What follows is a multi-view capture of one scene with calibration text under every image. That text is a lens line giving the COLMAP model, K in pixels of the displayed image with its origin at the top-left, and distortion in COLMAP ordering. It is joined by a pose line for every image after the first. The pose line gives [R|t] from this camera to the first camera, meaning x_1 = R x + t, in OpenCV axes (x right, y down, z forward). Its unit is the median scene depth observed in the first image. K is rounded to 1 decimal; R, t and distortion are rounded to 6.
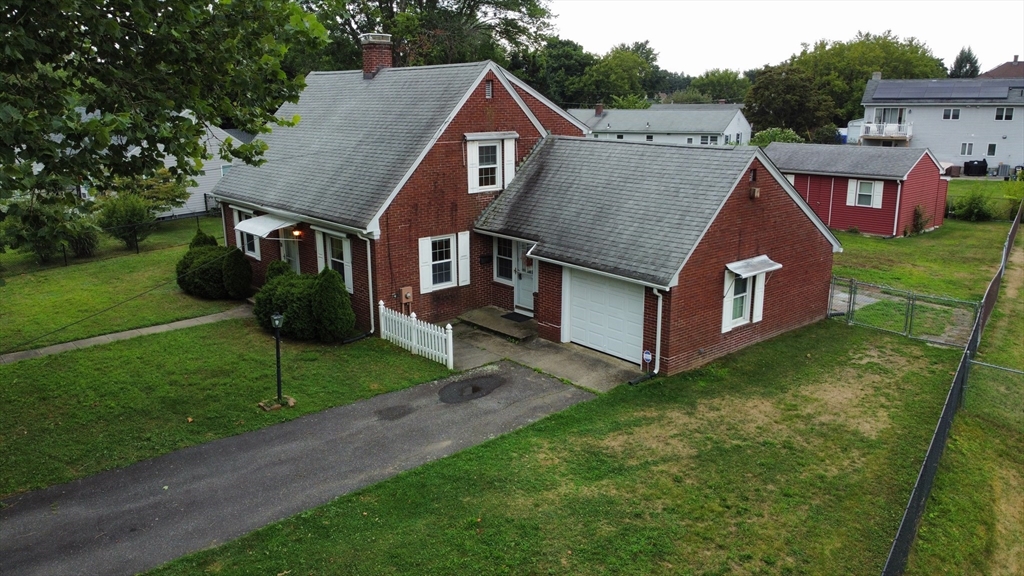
lens RADIAL K [[781.5, 0, 511.3], [0, 781.5, 289.6], [0, 0, 1]] dist [-0.012393, -0.005055]
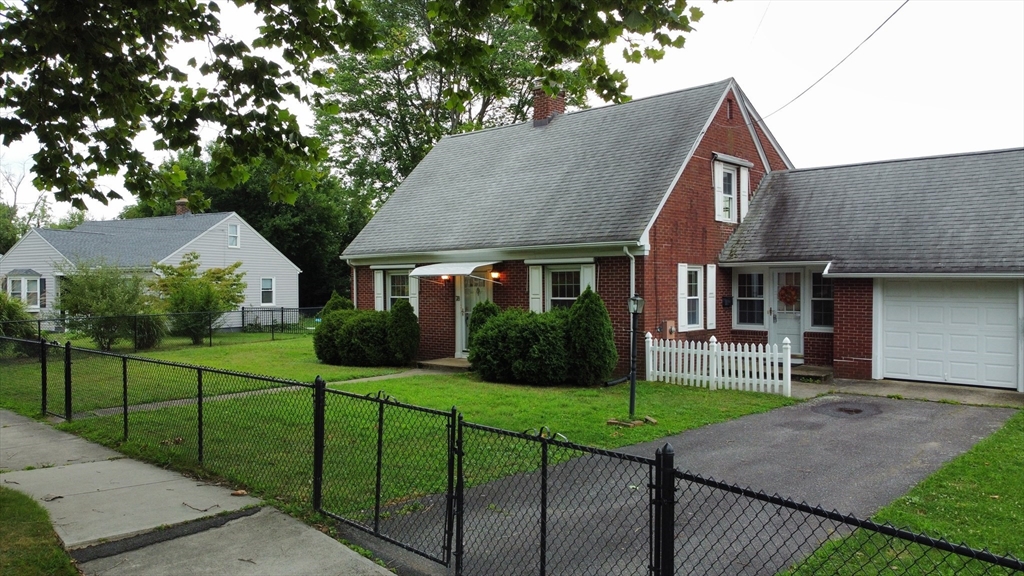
lens RADIAL K [[781.5, 0, 513.2], [0, 781.5, 281.9], [0, 0, 1]] dist [-0.012393, -0.005055]
pose [[0.994552, 0.002403, 0.104218, -0.385597], [0.023007, 0.970023, -0.241923, 0.153319], [-0.101675, 0.243003, 0.964682, 0.221419]]
